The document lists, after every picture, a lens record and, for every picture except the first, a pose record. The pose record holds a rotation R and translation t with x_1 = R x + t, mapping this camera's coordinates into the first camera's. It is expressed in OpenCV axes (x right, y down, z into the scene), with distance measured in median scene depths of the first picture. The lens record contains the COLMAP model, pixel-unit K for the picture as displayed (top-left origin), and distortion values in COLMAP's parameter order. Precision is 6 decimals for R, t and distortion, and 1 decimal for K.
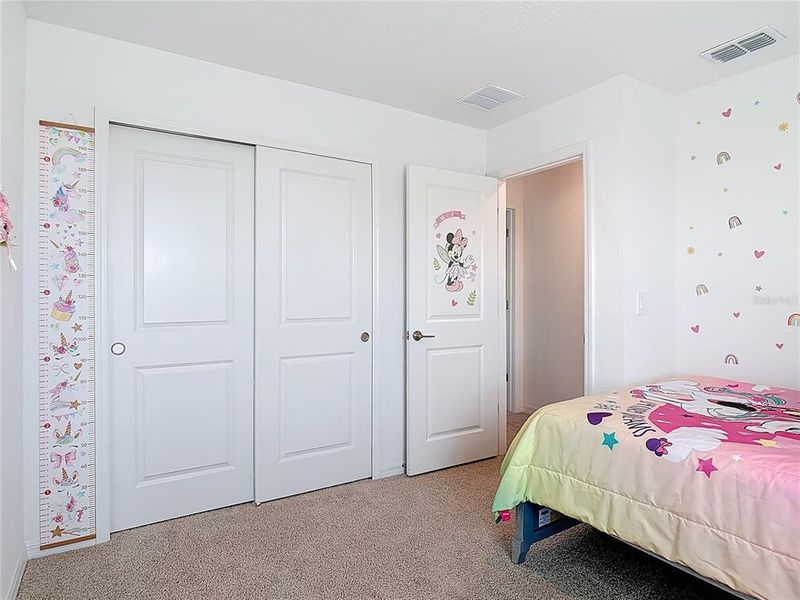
lens RADIAL K [[471.2, 0, 398.9], [0, 471.2, 296.4], [0, 0, 1]] dist [-0.014092, -0.001481]
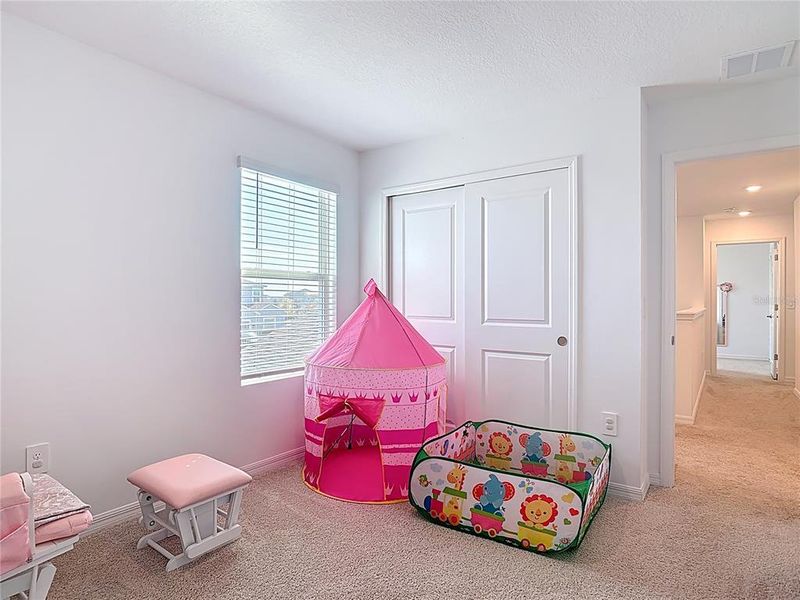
lens RADIAL K [[446.0, 0, 400.4], [0, 446.0, 297.6], [0, 0, 1]] dist [-0.041438, -0.000488]
pose [[0.378857, -0.000437, -0.925455, 0.686001], [-0.000718, 0.999999, -0.000766, -0.004980], [0.925455, 0.000955, 0.378856, 0.325830]]
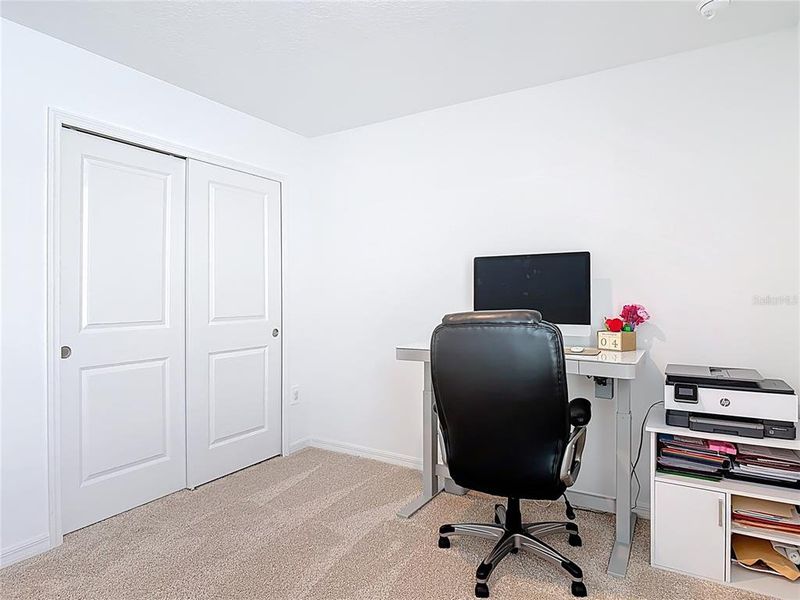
lens RADIAL K [[466.6, 0, 397.8], [0, 466.6, 299.2], [0, 0, 1]] dist [-0.017612, 0.000625]
pose [[0.910761, -0.012253, 0.412752, -0.271699], [0.010214, 0.999922, 0.007145, 0.000757], [-0.412807, -0.002291, 0.910816, -0.153646]]
